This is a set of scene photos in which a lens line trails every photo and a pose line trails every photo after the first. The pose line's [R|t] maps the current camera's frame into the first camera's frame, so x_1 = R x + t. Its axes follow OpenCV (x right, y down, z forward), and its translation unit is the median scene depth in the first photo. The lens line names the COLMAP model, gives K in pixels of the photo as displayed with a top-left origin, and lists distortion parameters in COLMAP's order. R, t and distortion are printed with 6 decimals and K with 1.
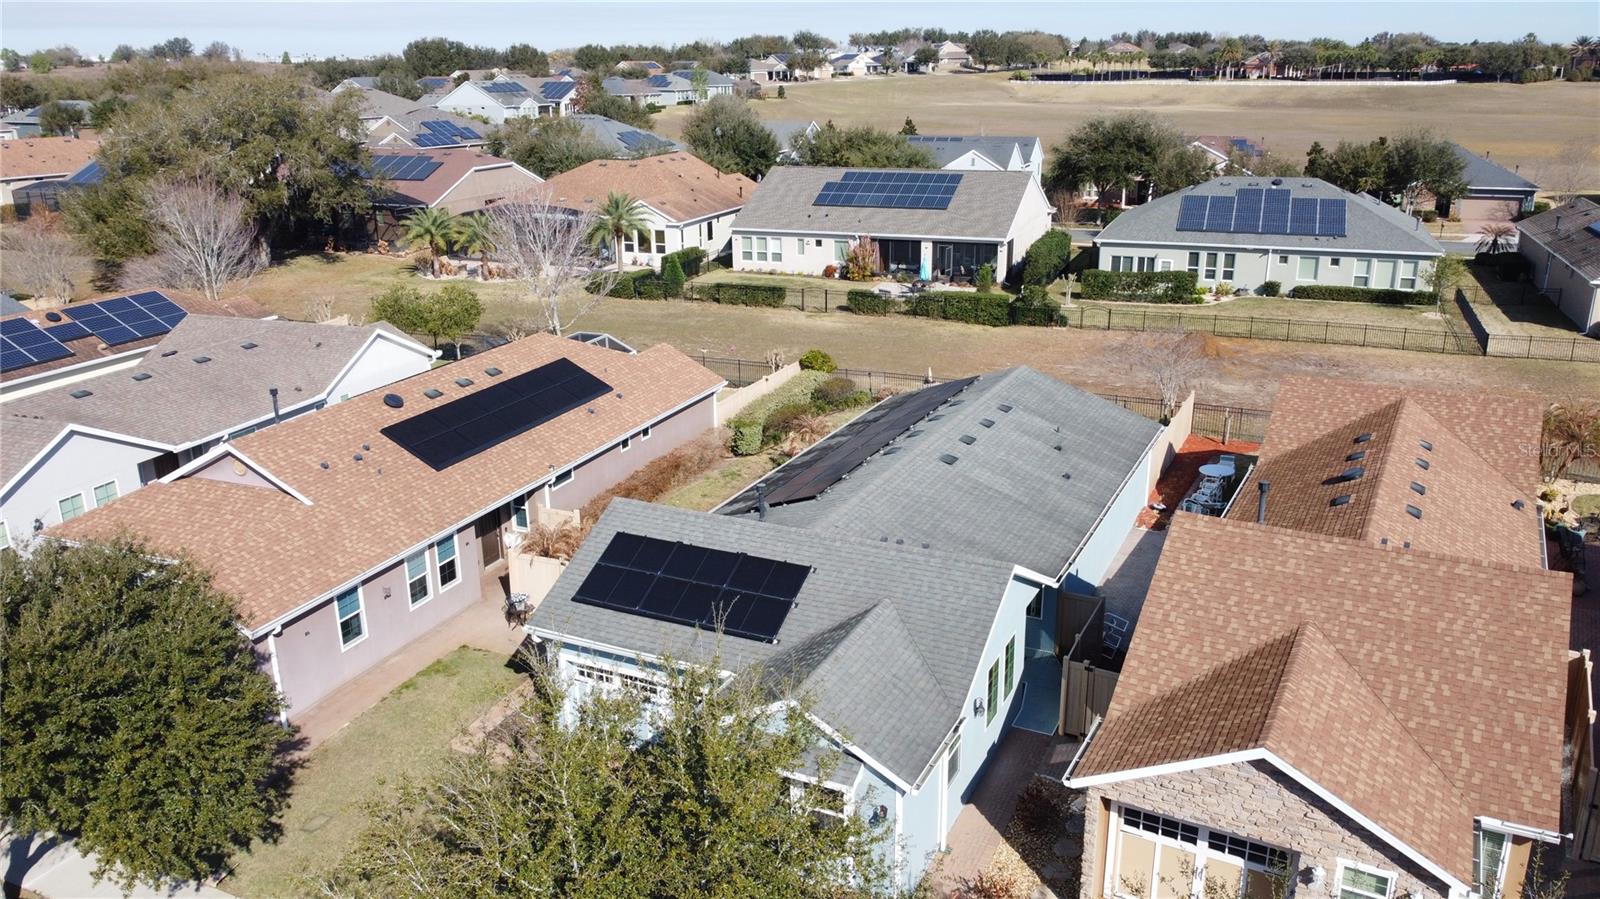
lens RADIAL K [[1206.3, 0, 797.6], [0, 1206.3, 449.9], [0, 0, 1]] dist [0.006658, -0.016277]
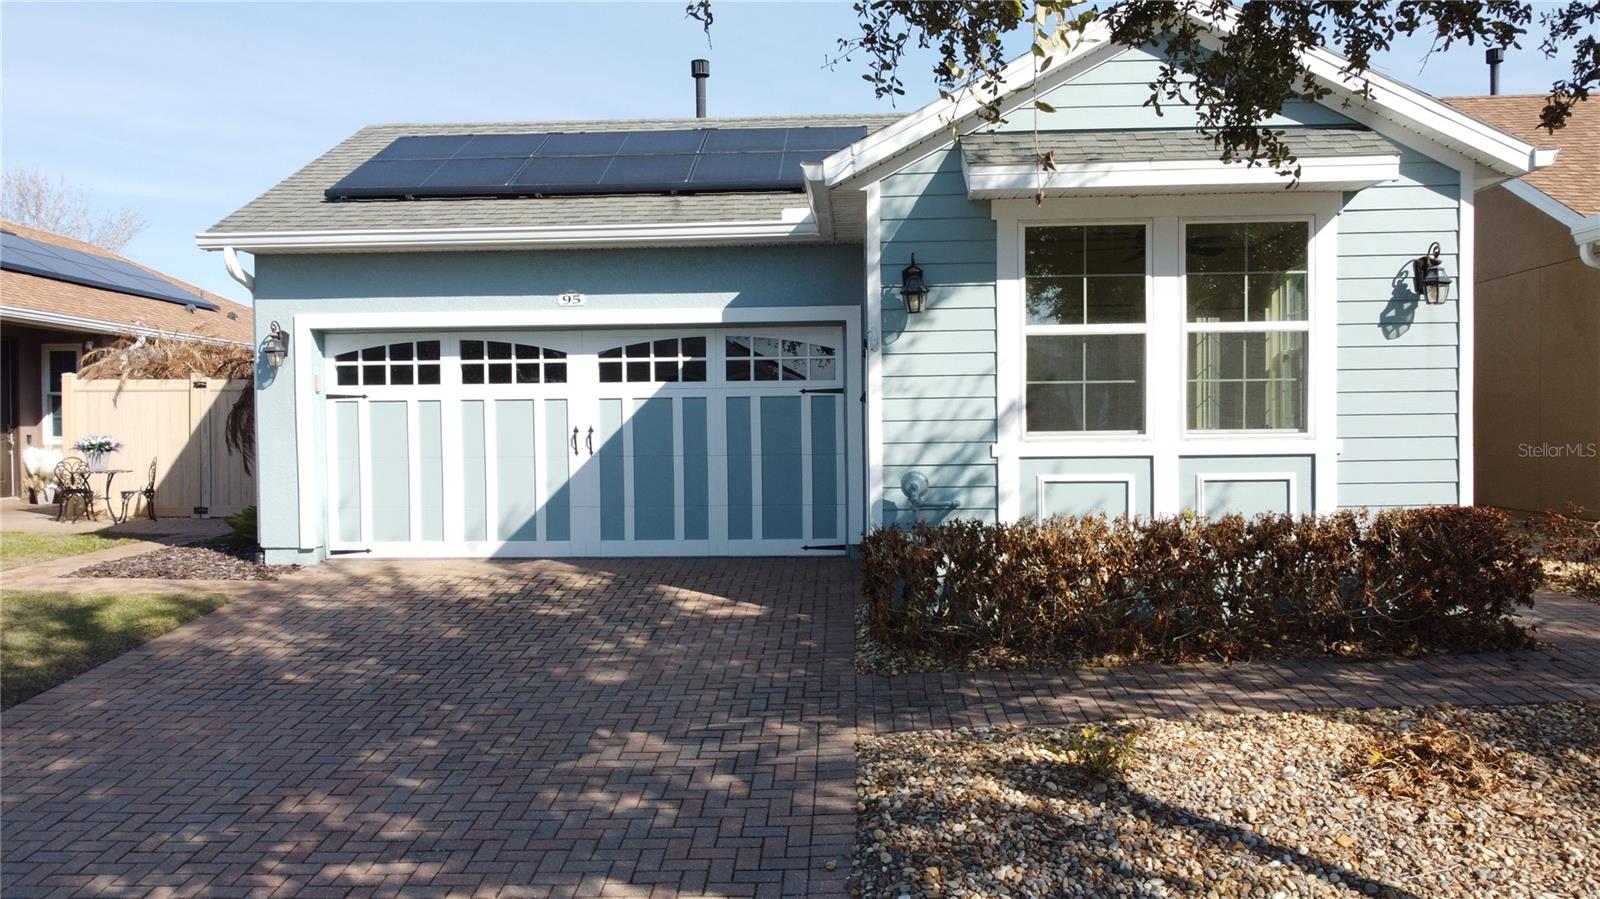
lens RADIAL K [[1206.3, 0, 804.1], [0, 1206.3, 464.1], [0, 0, 1]] dist [0.006658, -0.016277]
pose [[0.915251, -0.009384, 0.402775, -0.070051], [0.123085, 0.958444, -0.257364, 0.116321], [-0.383622, 0.285128, 0.878372, 0.205853]]
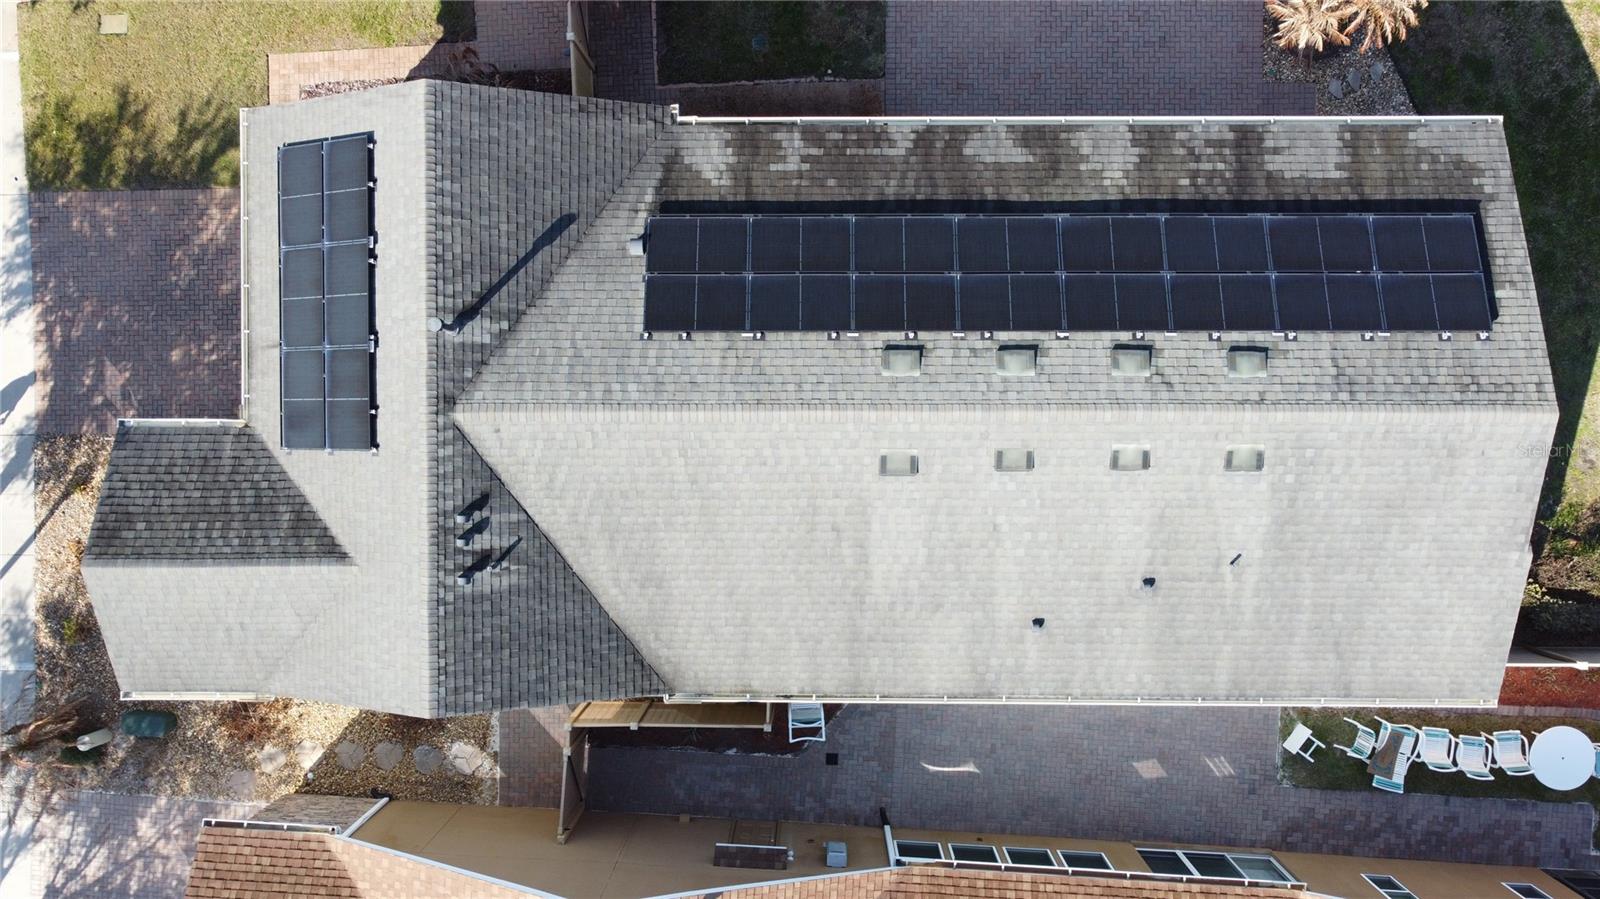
lens RADIAL K [[1206.3, 0, 803.0], [0, 1206.3, 446.4], [0, 0, 1]] dist [0.006658, -0.016277]
pose [[0.434438, 0.900619, 0.012163, 0.039653], [-0.257008, 0.111010, 0.960012, -0.226007], [0.863256, -0.420192, 0.279693, 0.341344]]
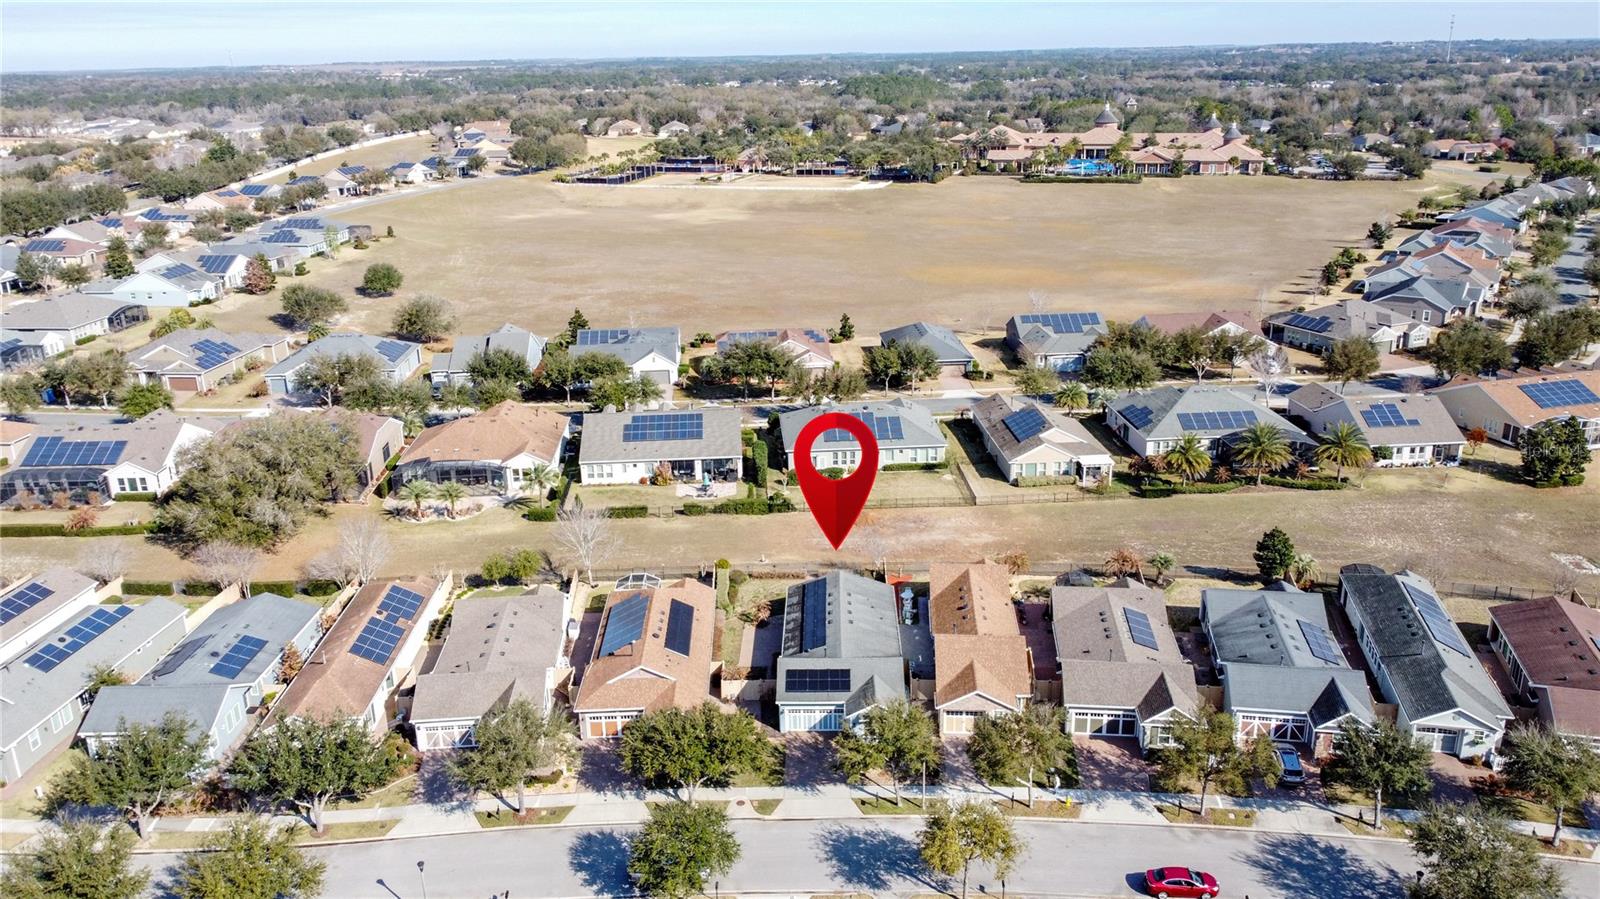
lens RADIAL K [[1206.3, 0, 797.4], [0, 1206.3, 460.5], [0, 0, 1]] dist [0.006658, -0.016277]
pose [[0.908874, -0.140617, 0.392651, -0.493725], [0.136577, 0.989886, 0.038363, -0.230446], [-0.394074, 0.018760, 0.918887, -0.770470]]
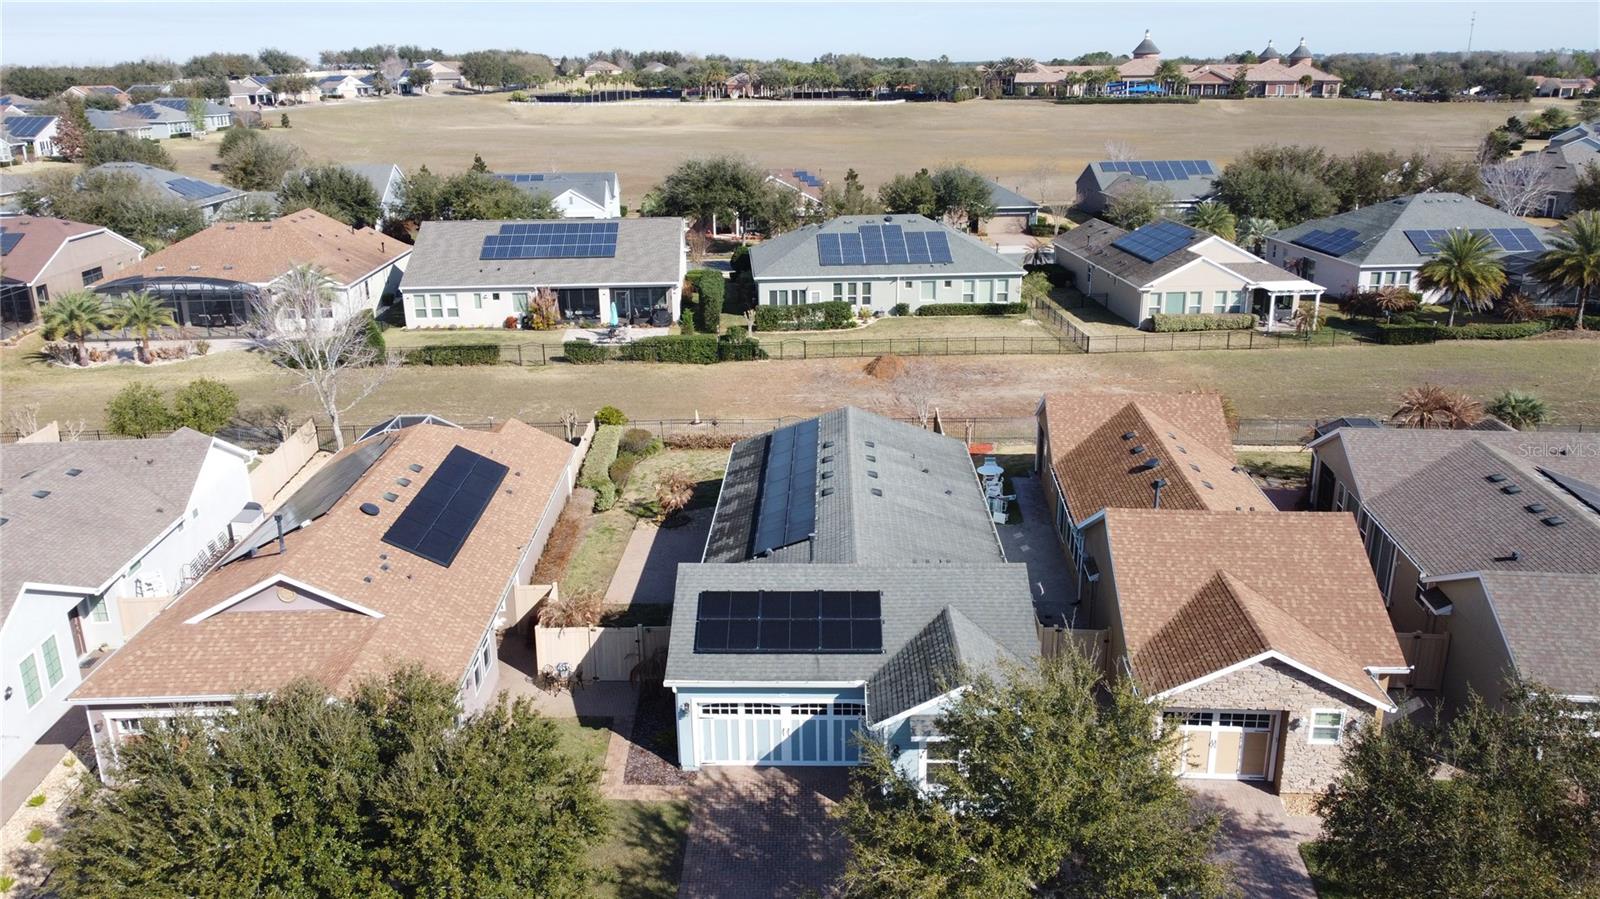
lens RADIAL K [[1206.3, 0, 798.1], [0, 1206.3, 453.5], [0, 0, 1]] dist [0.006658, -0.016277]
pose [[0.909576, -0.125298, 0.396196, -0.187790], [0.126989, 0.991658, 0.022075, -0.029893], [-0.395657, 0.030234, 0.917901, -0.053312]]
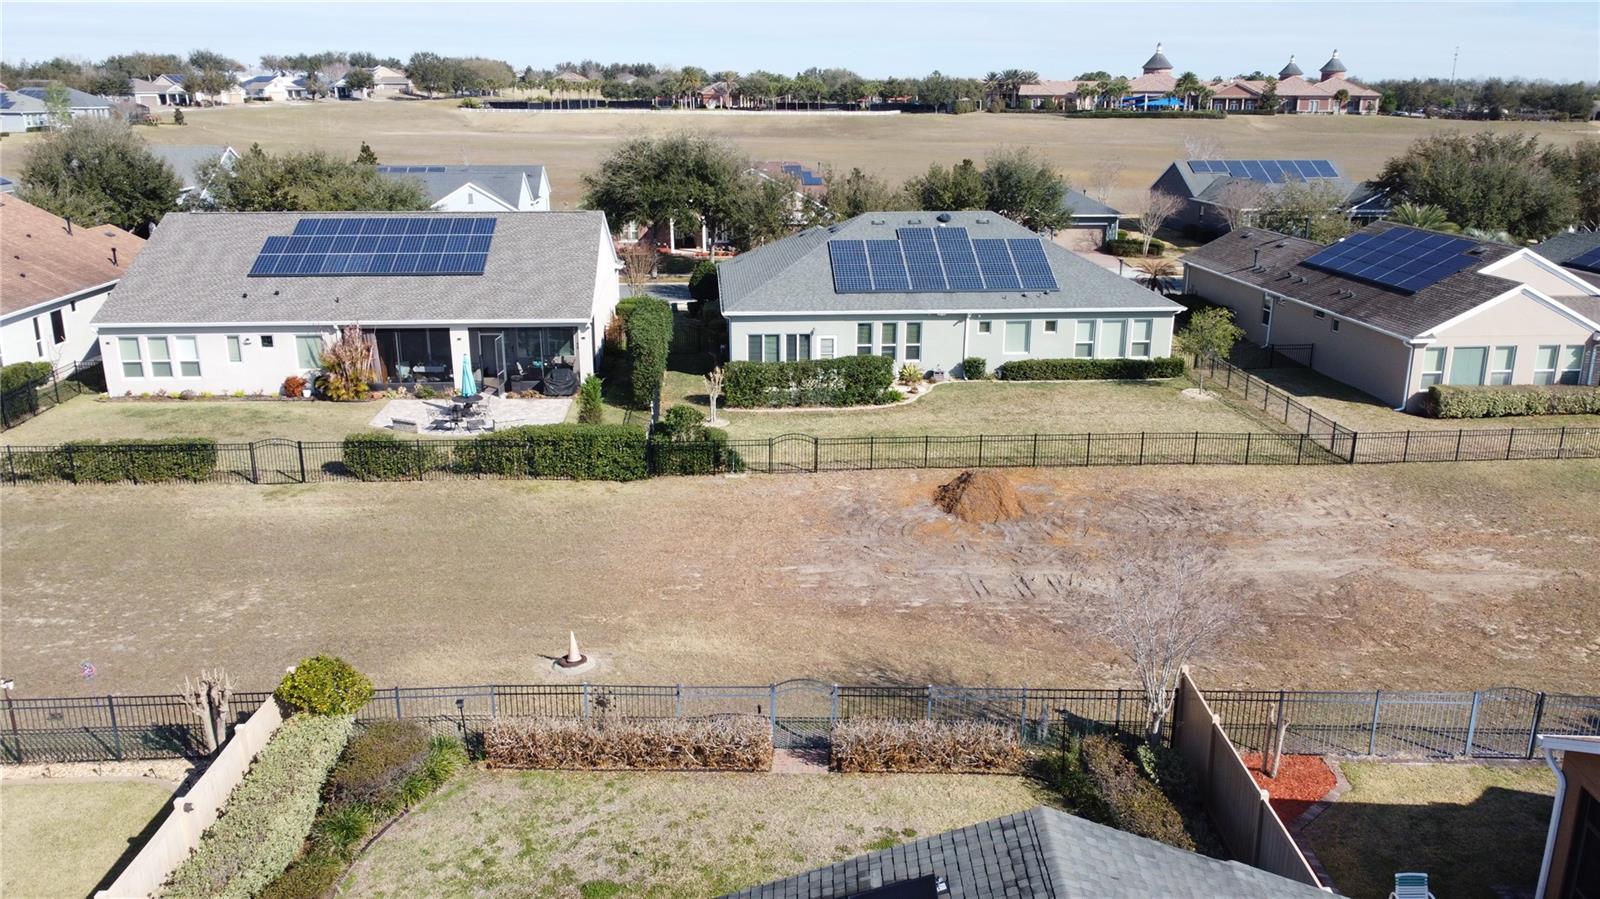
lens RADIAL K [[1206.3, 0, 798.0], [0, 1206.3, 449.3], [0, 0, 1]] dist [0.006658, -0.016277]
pose [[0.902735, -0.107687, 0.416501, 0.000274], [0.119057, 0.992887, -0.001333, -0.094187], [-0.413395, 0.050790, 0.909134, 0.388190]]
